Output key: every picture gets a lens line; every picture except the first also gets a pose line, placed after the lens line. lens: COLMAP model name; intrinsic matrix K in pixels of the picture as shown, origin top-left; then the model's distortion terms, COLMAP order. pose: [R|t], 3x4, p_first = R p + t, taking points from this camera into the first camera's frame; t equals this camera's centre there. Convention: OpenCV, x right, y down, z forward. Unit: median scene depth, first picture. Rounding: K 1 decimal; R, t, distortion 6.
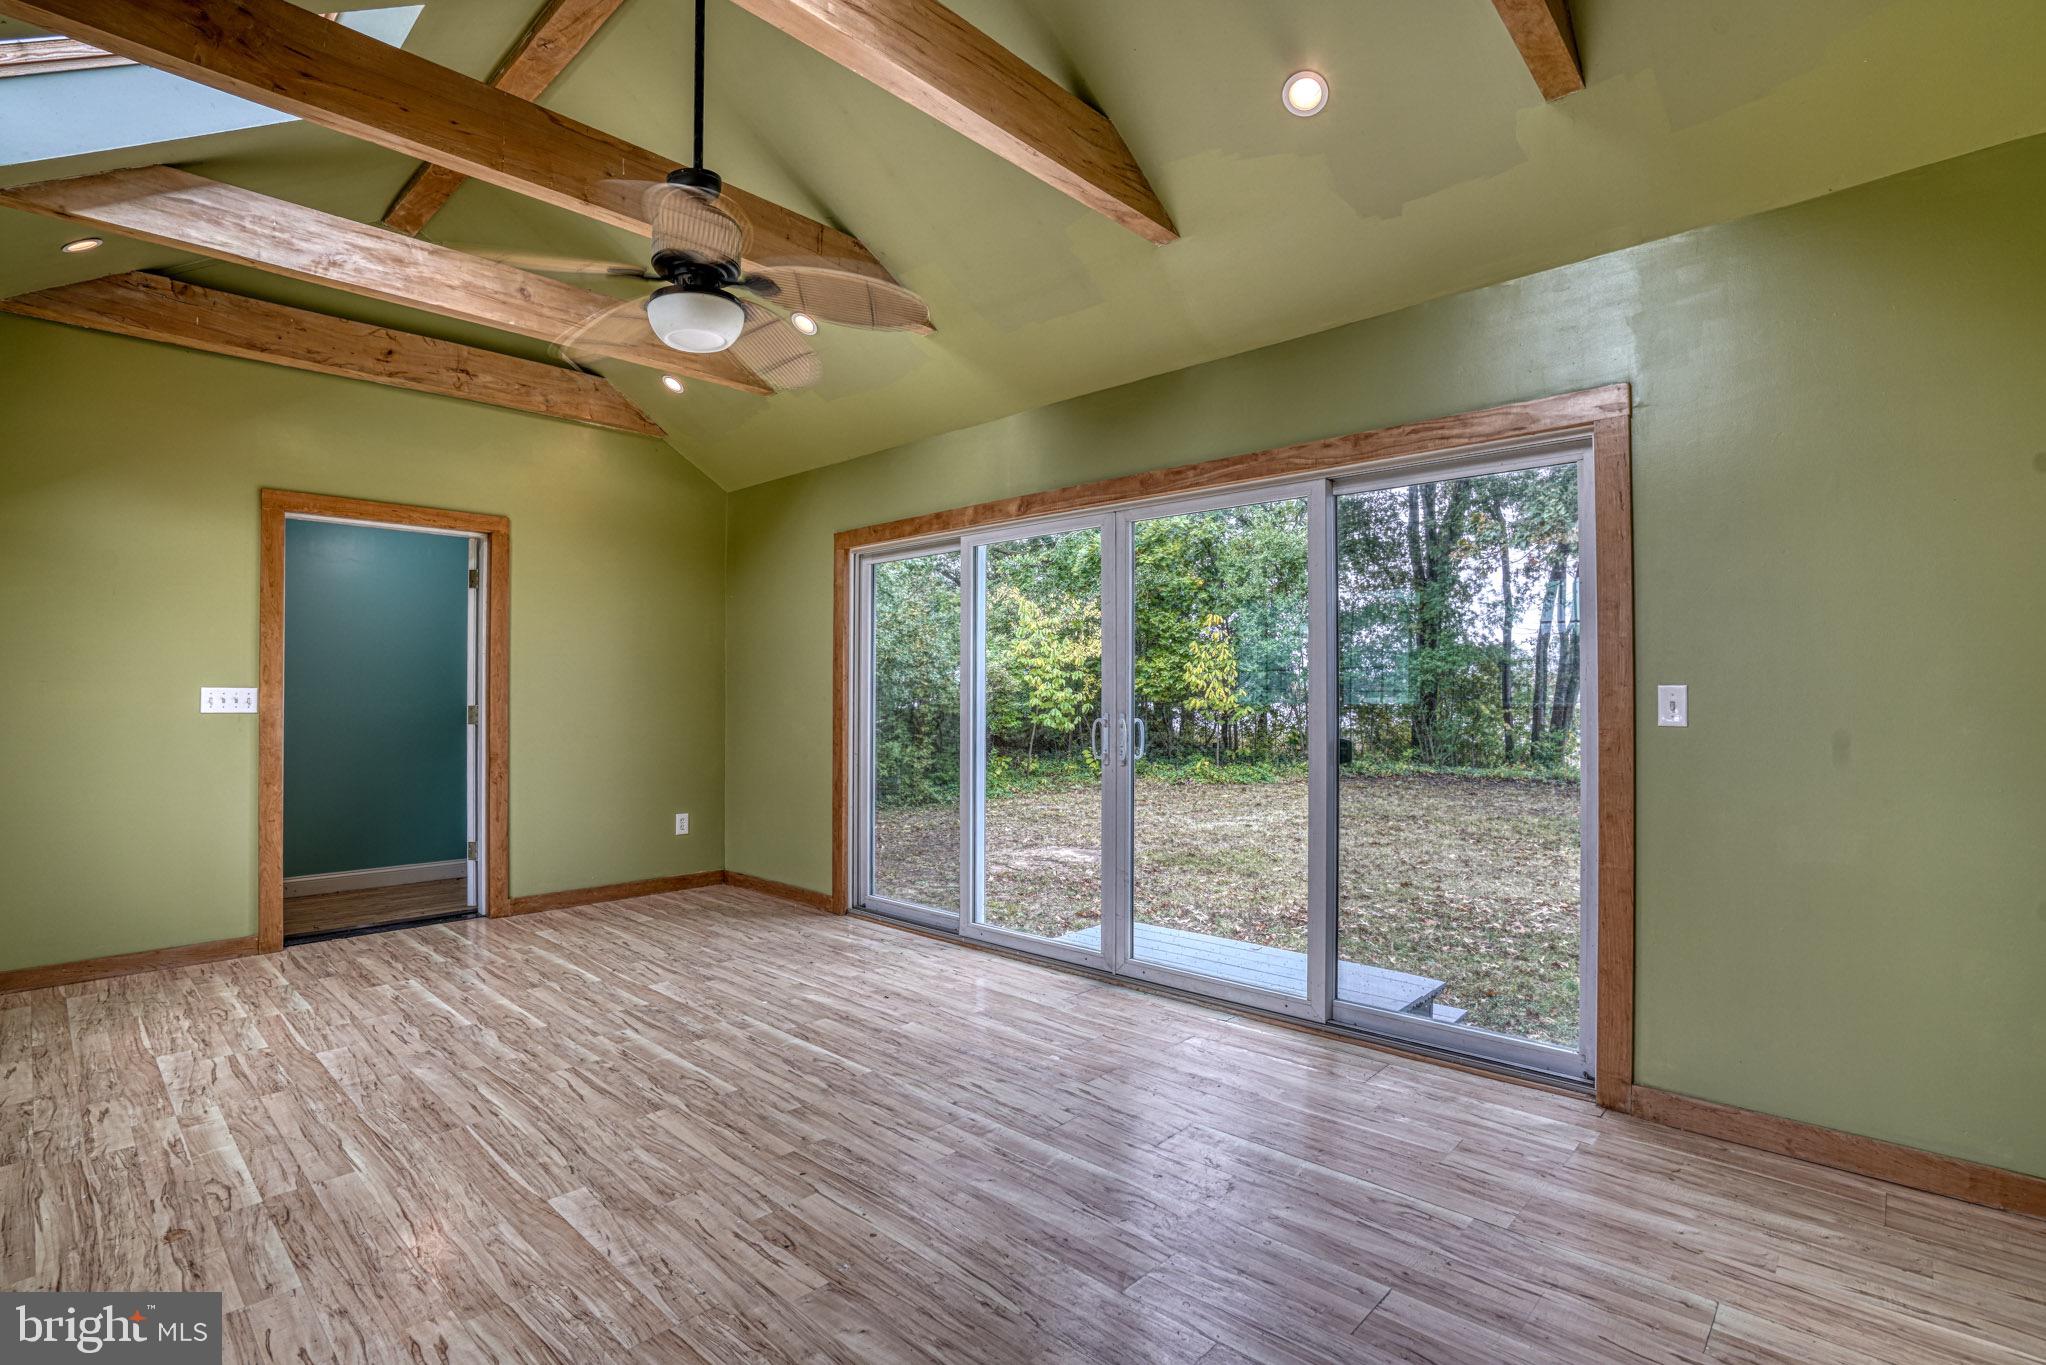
lens RADIAL K [[967.3, 0, 1005.7], [0, 967.3, 680.2], [0, 0, 1]] dist [-0.055591, 0.018867]
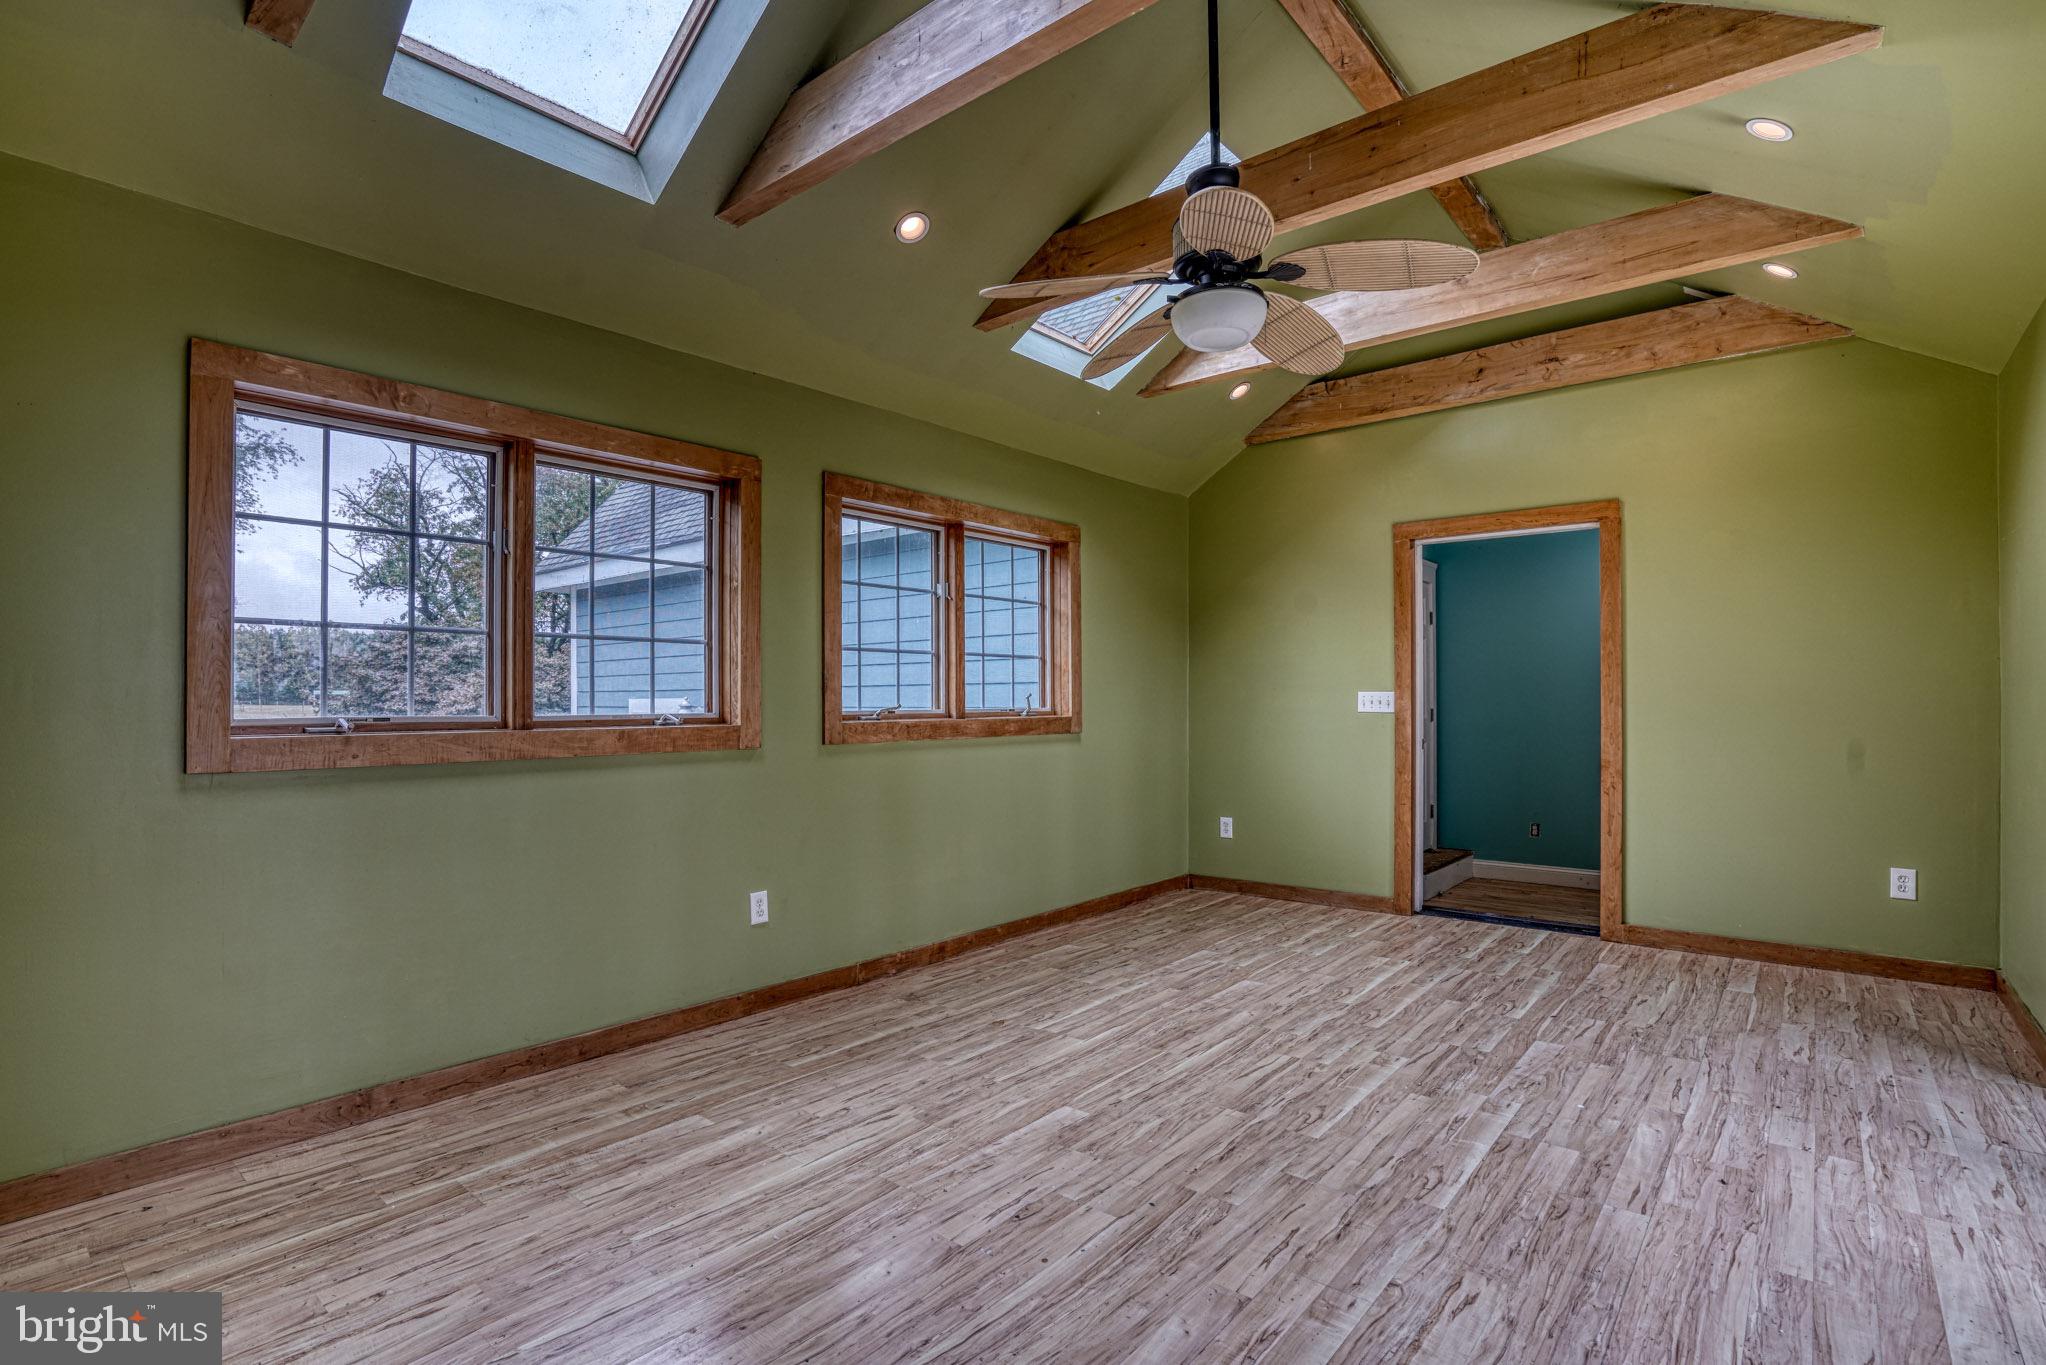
lens RADIAL K [[967.3, 0, 1010.9], [0, 967.3, 694.8], [0, 0, 1]] dist [-0.055591, 0.018867]
pose [[0.056508, -0.003823, -0.998395, 0.502089], [0.020457, 0.999787, -0.002670, 0.006050], [0.998193, -0.020274, 0.056574, 0.559829]]
